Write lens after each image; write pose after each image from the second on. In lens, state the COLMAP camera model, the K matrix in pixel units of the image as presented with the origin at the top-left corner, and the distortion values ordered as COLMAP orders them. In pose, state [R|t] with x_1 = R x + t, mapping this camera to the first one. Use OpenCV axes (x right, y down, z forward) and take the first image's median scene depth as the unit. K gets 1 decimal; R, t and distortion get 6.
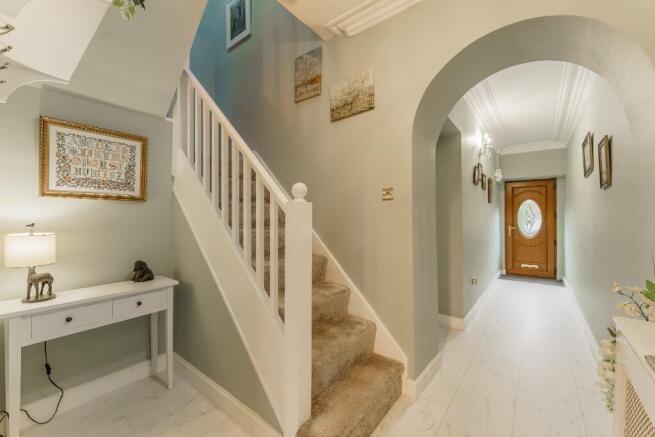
lens RADIAL K [[268.2, 0, 328.2], [0, 268.2, 220.8], [0, 0, 1]] dist [-0.003044, 0.000213]
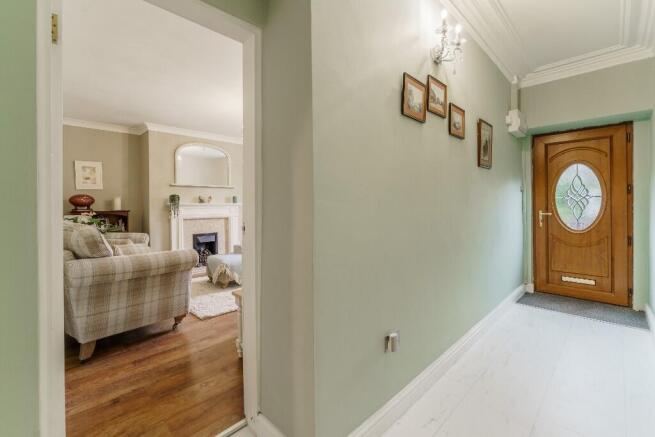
lens RADIAL K [[268.2, 0, 326.4], [0, 268.2, 212.4], [0, 0, 1]] dist [-0.003044, 0.000213]
pose [[0.988696, -0.017771, -0.148874, 0.310040], [0.020978, 0.999580, 0.019998, 0.002107], [0.148456, -0.022895, 0.988654, 0.360599]]
